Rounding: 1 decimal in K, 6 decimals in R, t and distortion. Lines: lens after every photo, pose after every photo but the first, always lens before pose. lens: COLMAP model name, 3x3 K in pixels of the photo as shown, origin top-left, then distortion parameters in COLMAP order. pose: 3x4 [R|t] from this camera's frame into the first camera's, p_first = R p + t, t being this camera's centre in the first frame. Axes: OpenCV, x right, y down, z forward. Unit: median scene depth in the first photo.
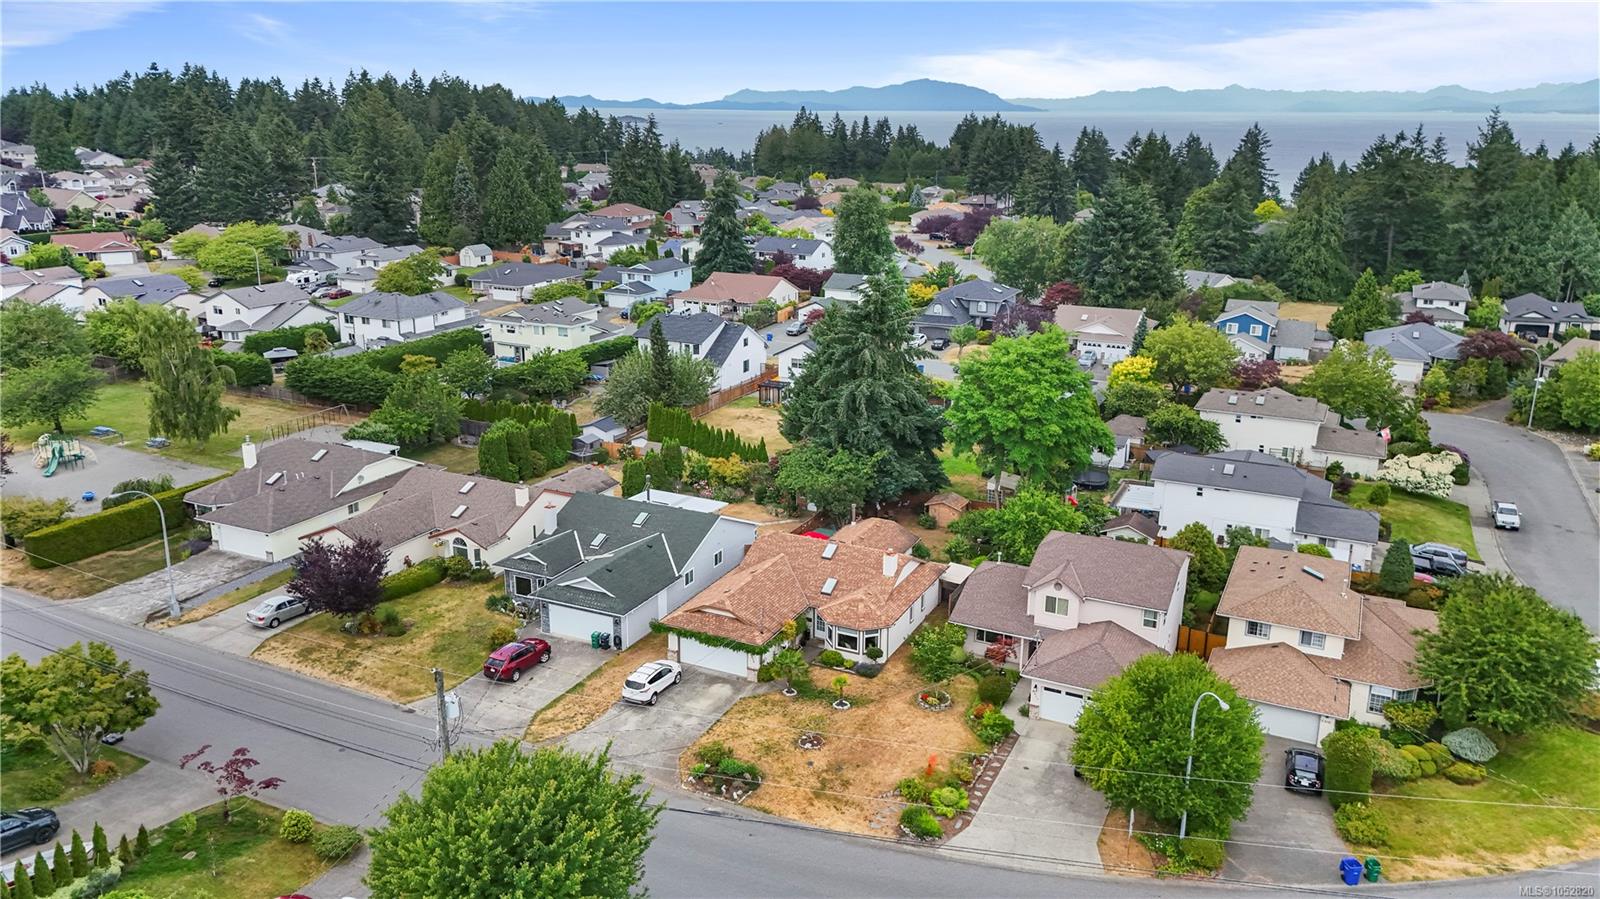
lens RADIAL K [[1225.3, 0, 798.4], [0, 1225.3, 437.8], [0, 0, 1]] dist [0.130302, -0.203377]
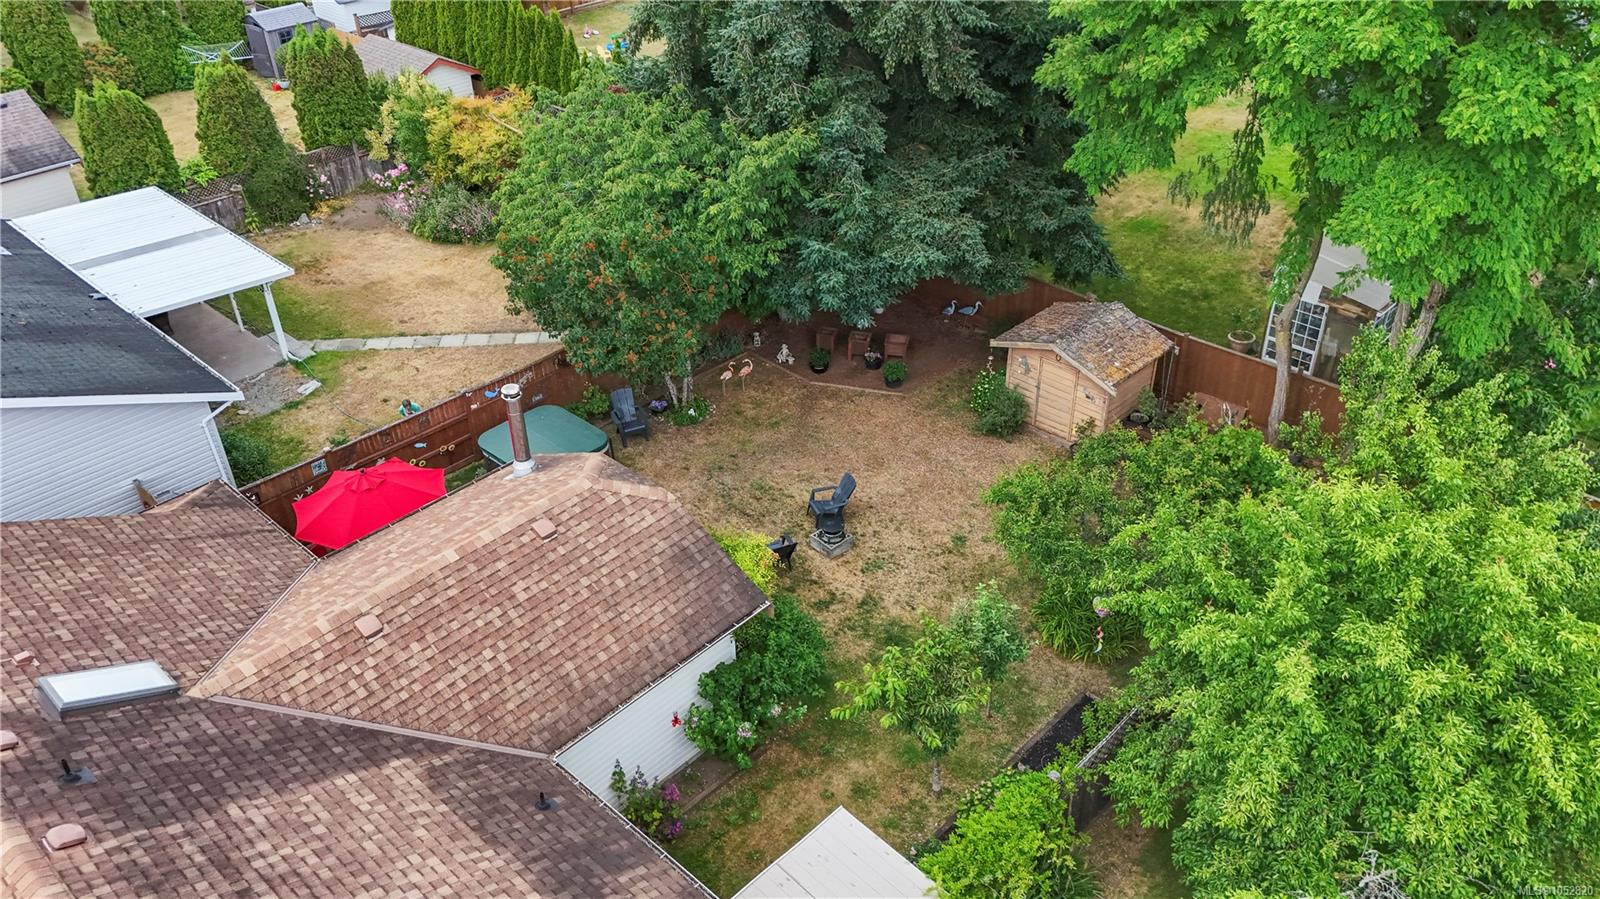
lens RADIAL K [[1225.3, 0, 798.4], [0, 1225.3, 437.8], [0, 0, 1]] dist [0.130302, -0.203377]
pose [[0.948148, 0.146906, -0.281840, 0.174593], [-0.053264, 0.947671, 0.314774, -0.009804], [0.313334, -0.283441, 0.906357, 0.908603]]
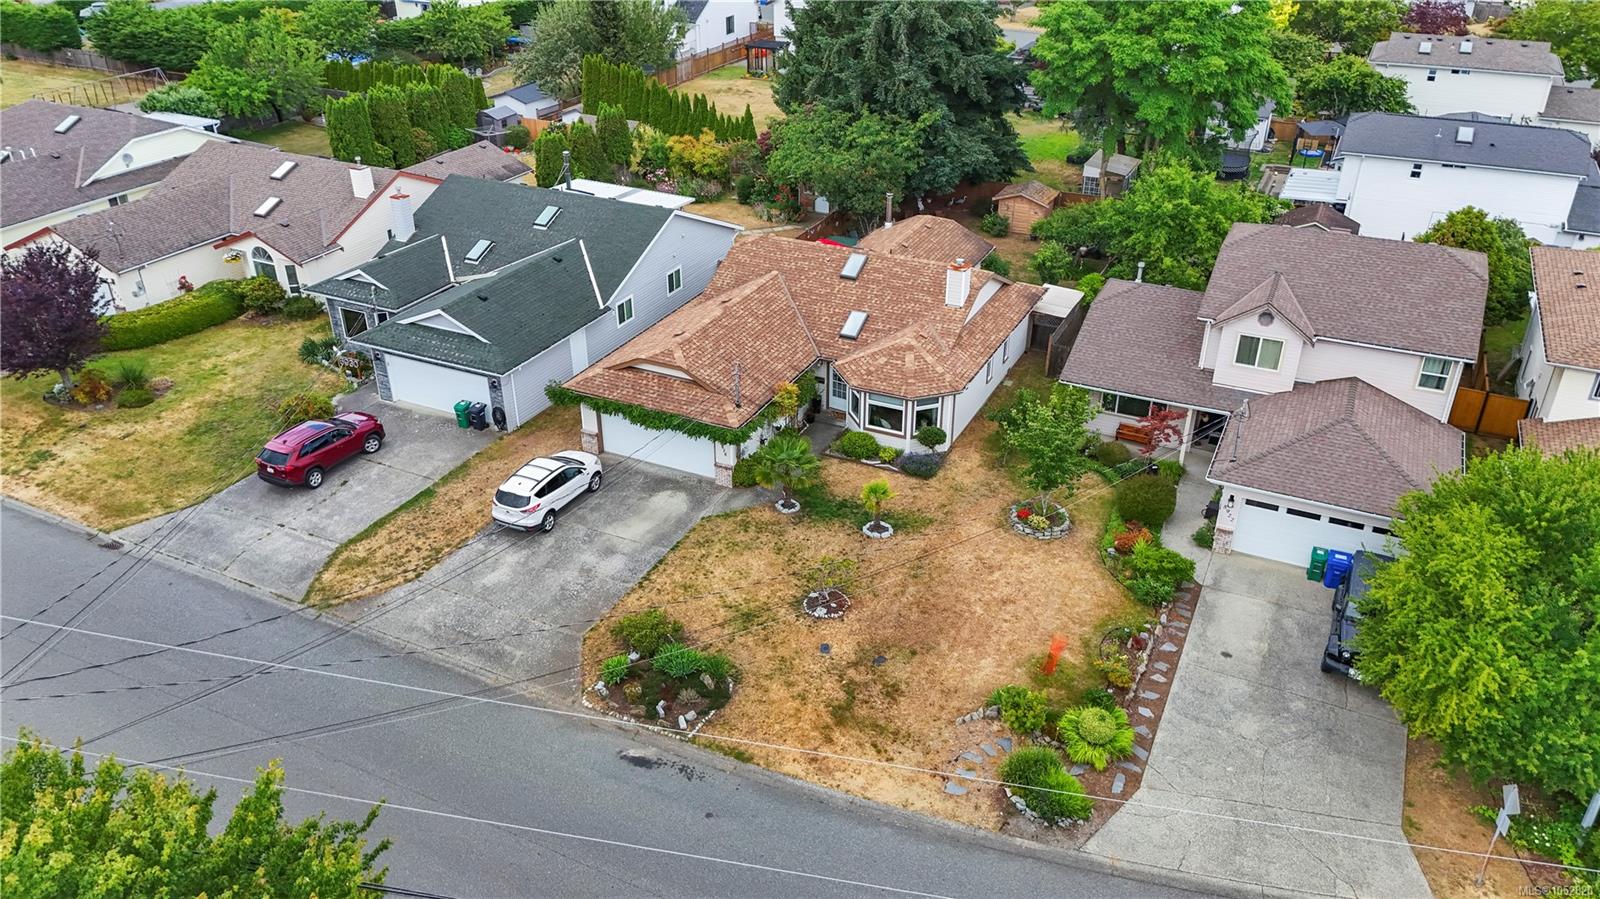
lens RADIAL K [[1225.3, 0, 798.4], [0, 1225.3, 437.8], [0, 0, 1]] dist [0.130302, -0.203377]
pose [[0.999964, -0.006700, -0.005279, 0.001119], [0.007666, 0.977298, 0.211731, 0.047398], [0.003741, -0.211764, 0.977314, 0.396491]]
